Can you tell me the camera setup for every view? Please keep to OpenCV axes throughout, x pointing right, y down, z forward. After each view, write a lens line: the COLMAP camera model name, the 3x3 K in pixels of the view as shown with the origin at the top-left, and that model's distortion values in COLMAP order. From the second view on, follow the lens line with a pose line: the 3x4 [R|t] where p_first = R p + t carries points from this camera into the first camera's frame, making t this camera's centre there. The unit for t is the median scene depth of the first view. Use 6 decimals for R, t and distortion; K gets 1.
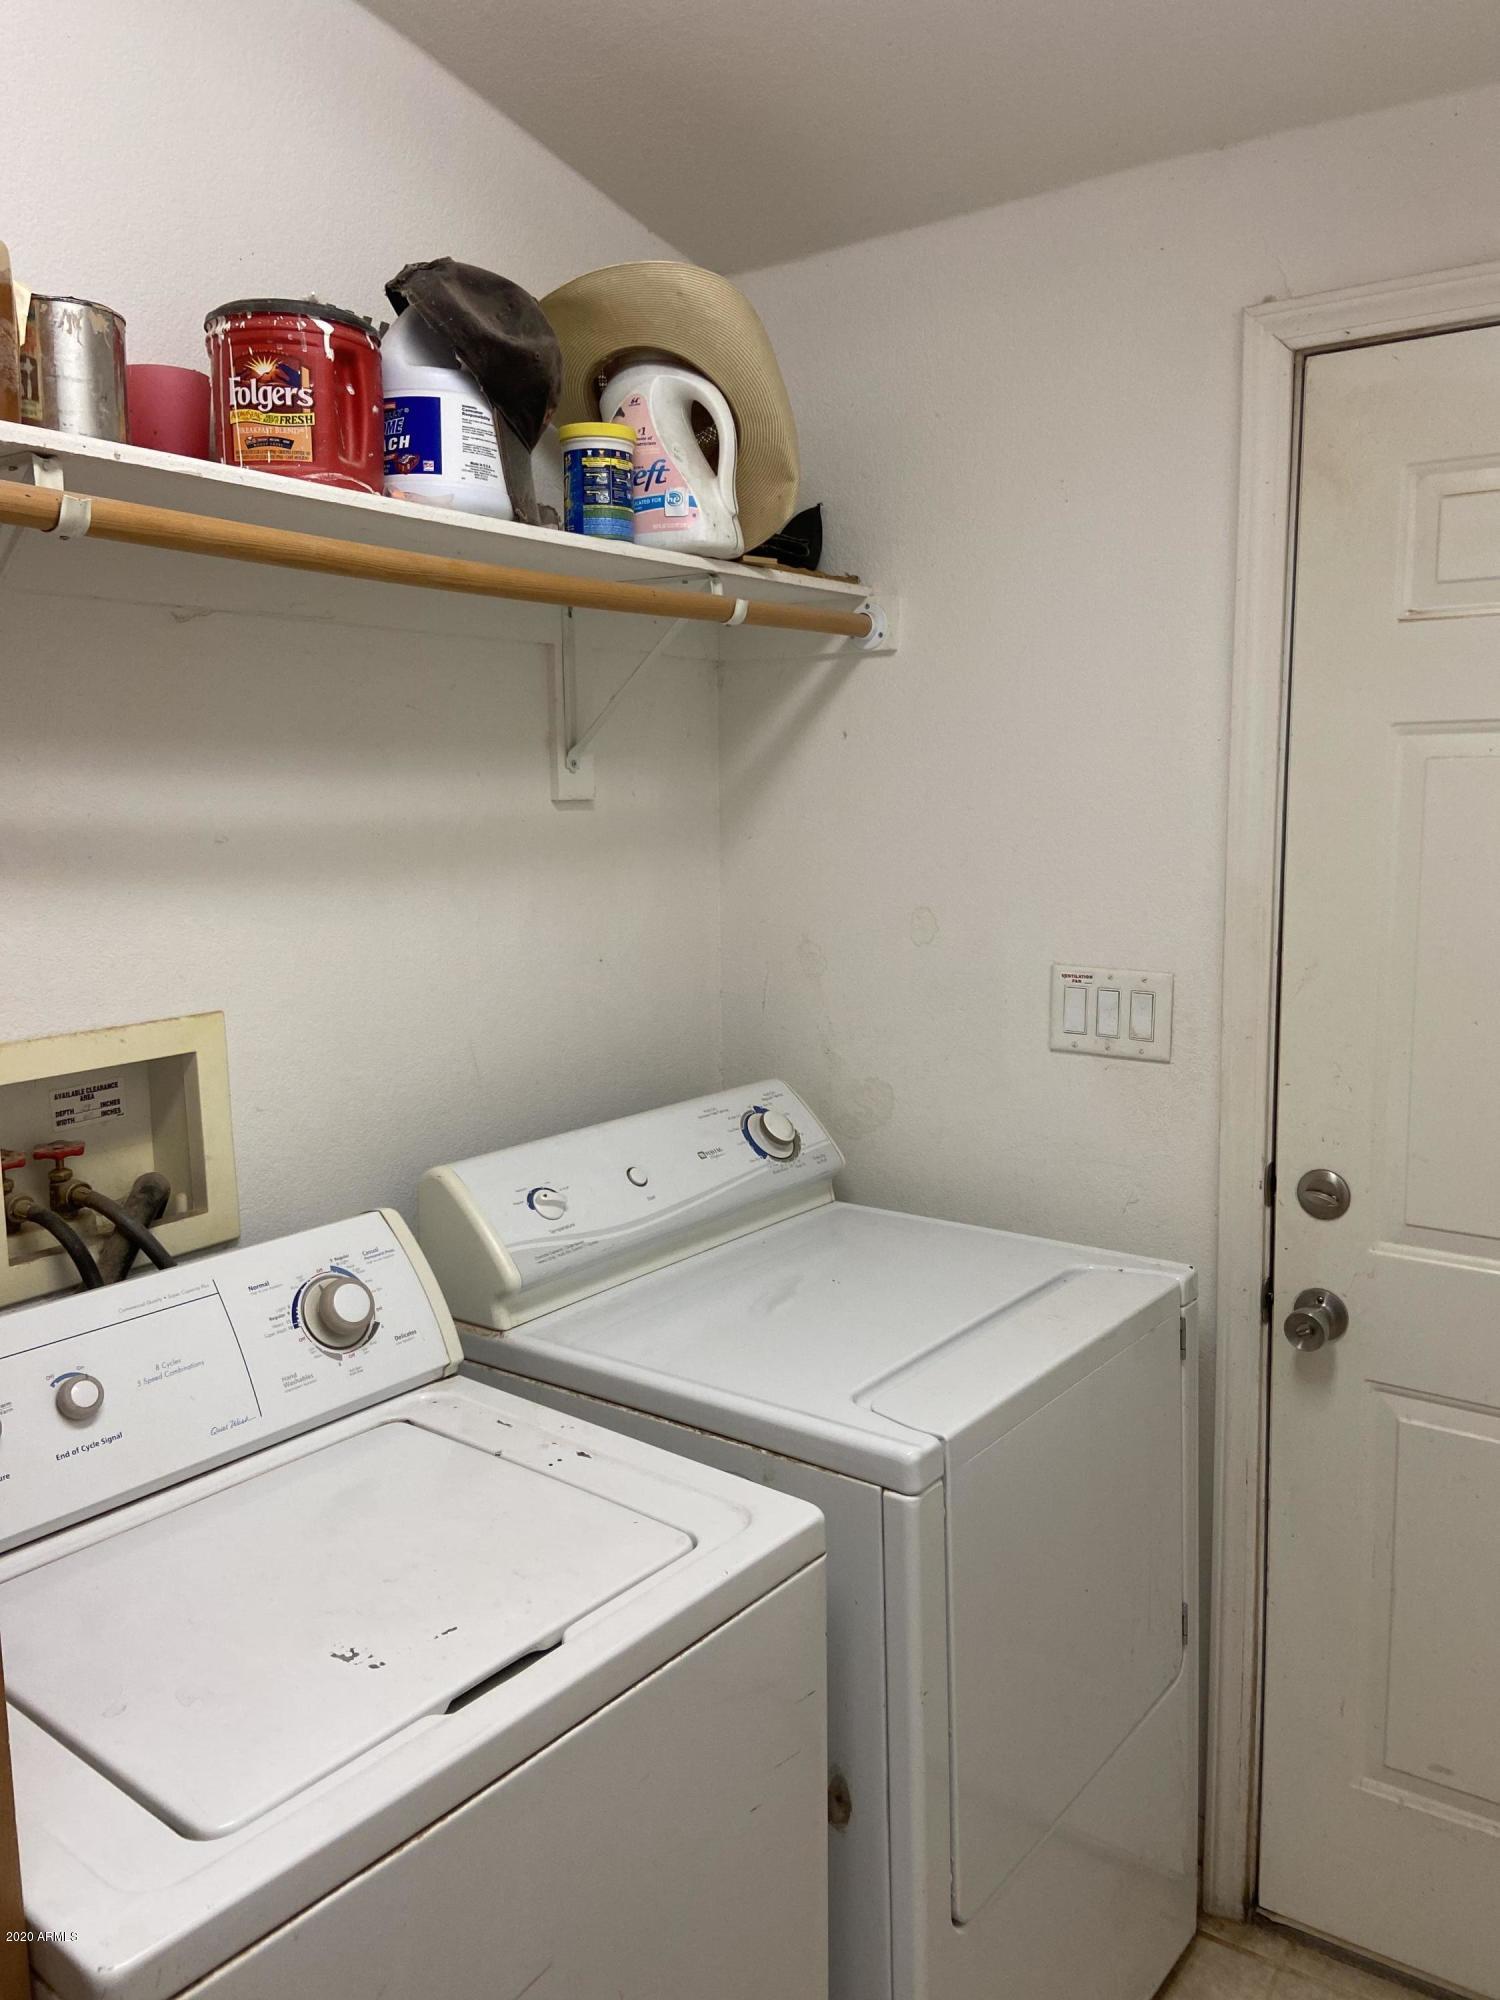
lens RADIAL K [[1505.3, 0, 752.8], [0, 1505.3, 967.9], [0, 0, 1]] dist [0.094111, -0.108643]
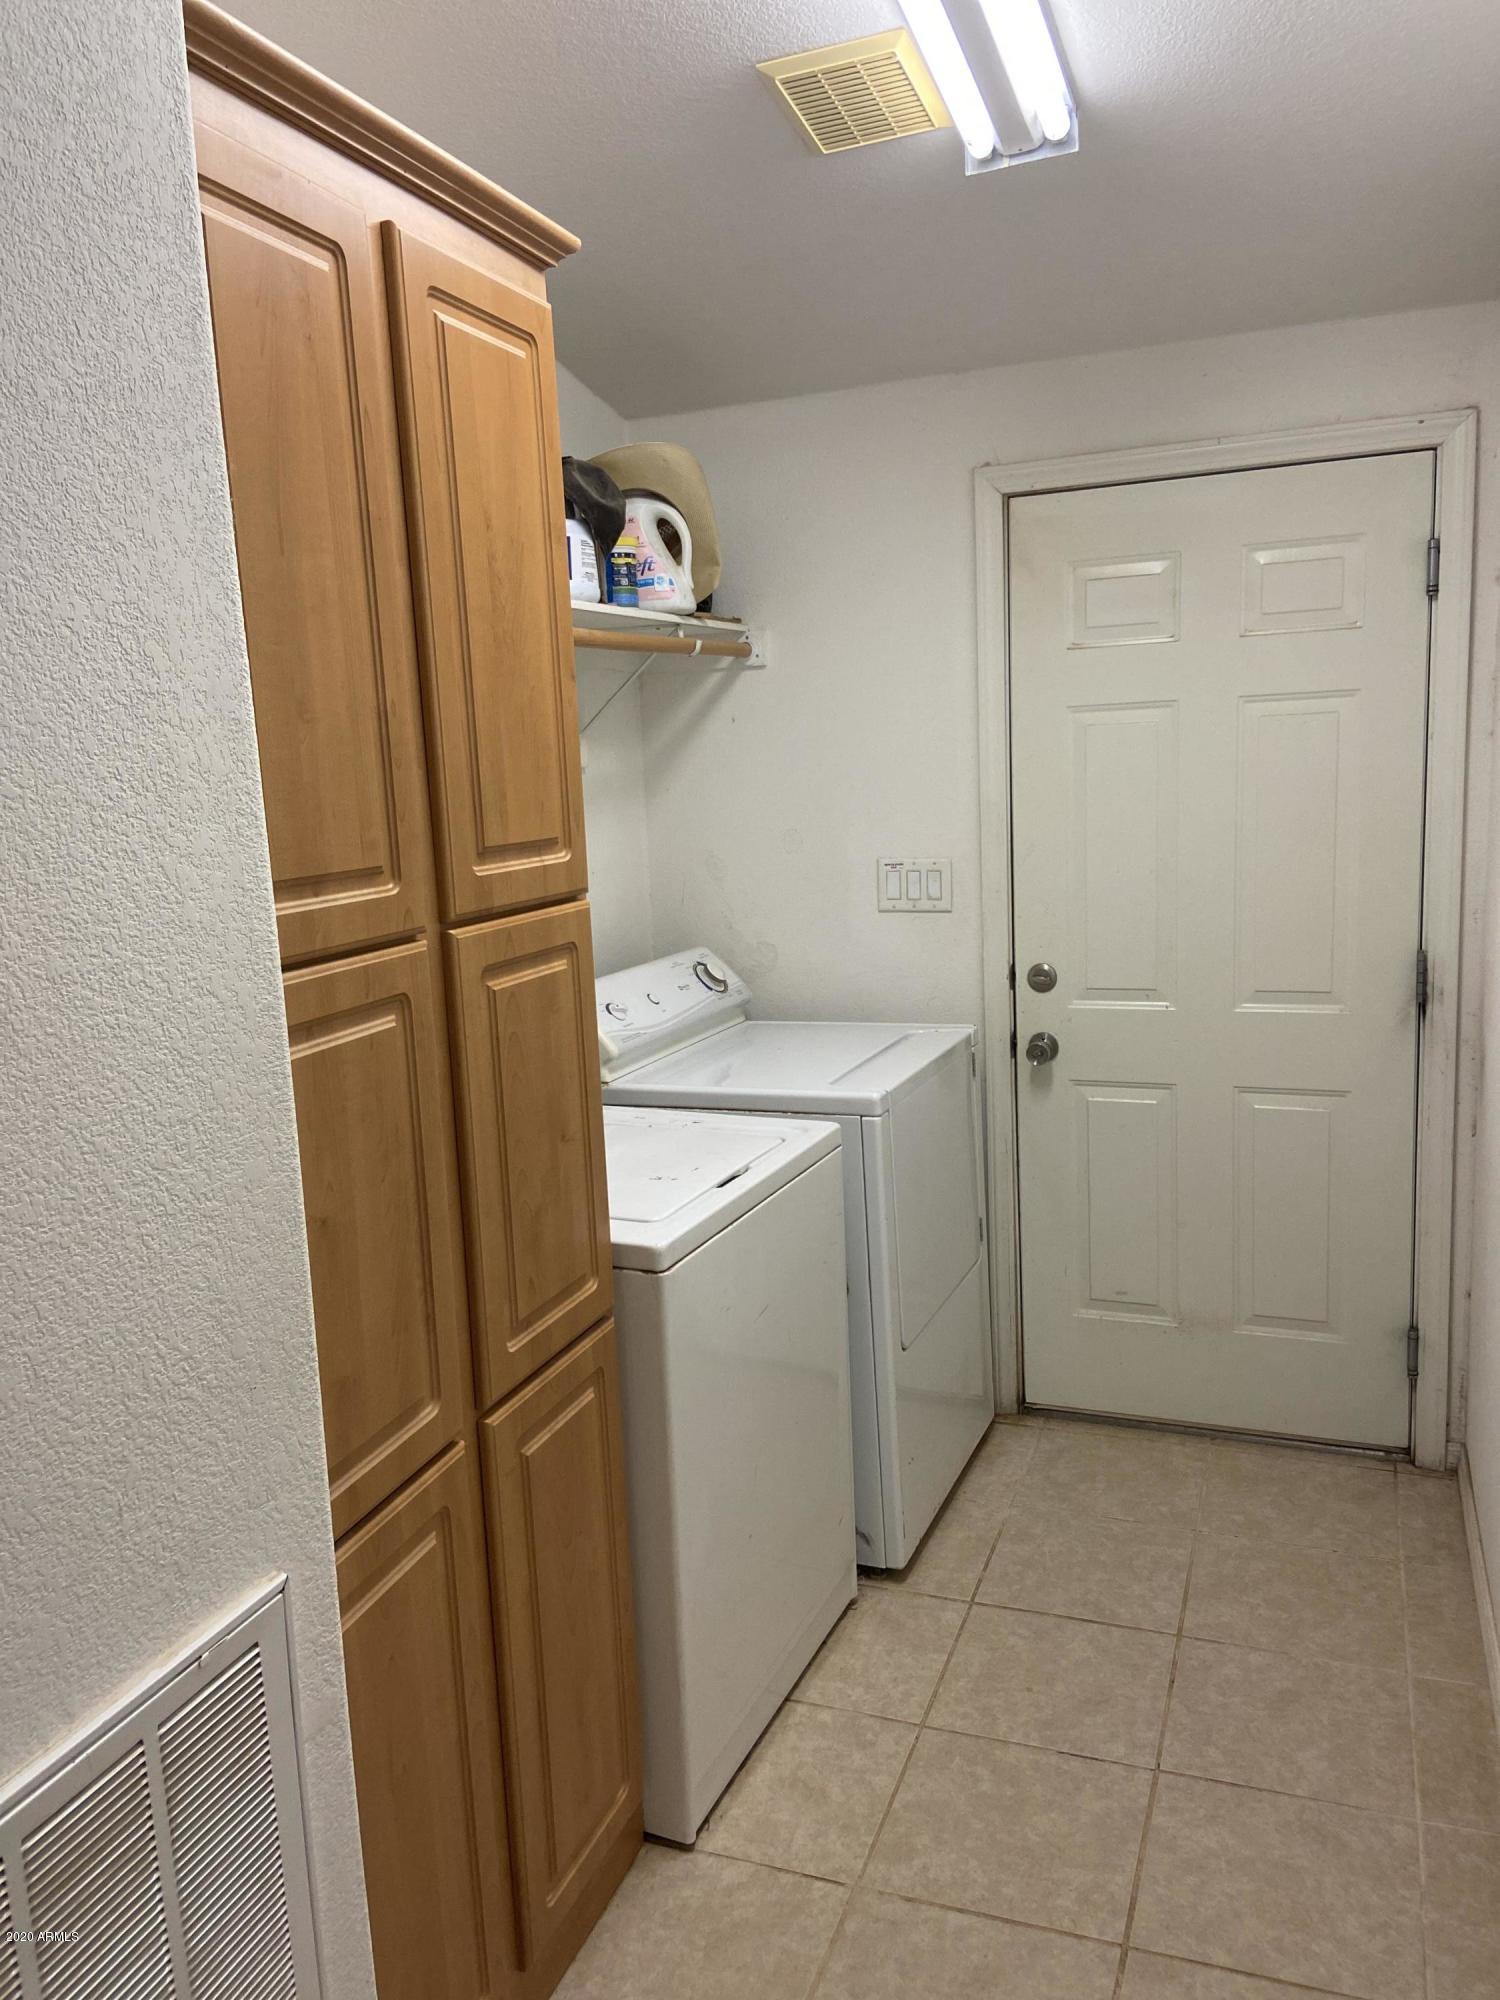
lens RADIAL K [[1505.3, 0, 749.9], [0, 1505.3, 991.3], [0, 0, 1]] dist [0.094111, -0.108643]
pose [[0.968009, -0.072937, 0.240082, -0.369328], [0.065282, 0.997077, 0.039698, 0.073610], [-0.242276, -0.022755, 0.969941, -0.604222]]
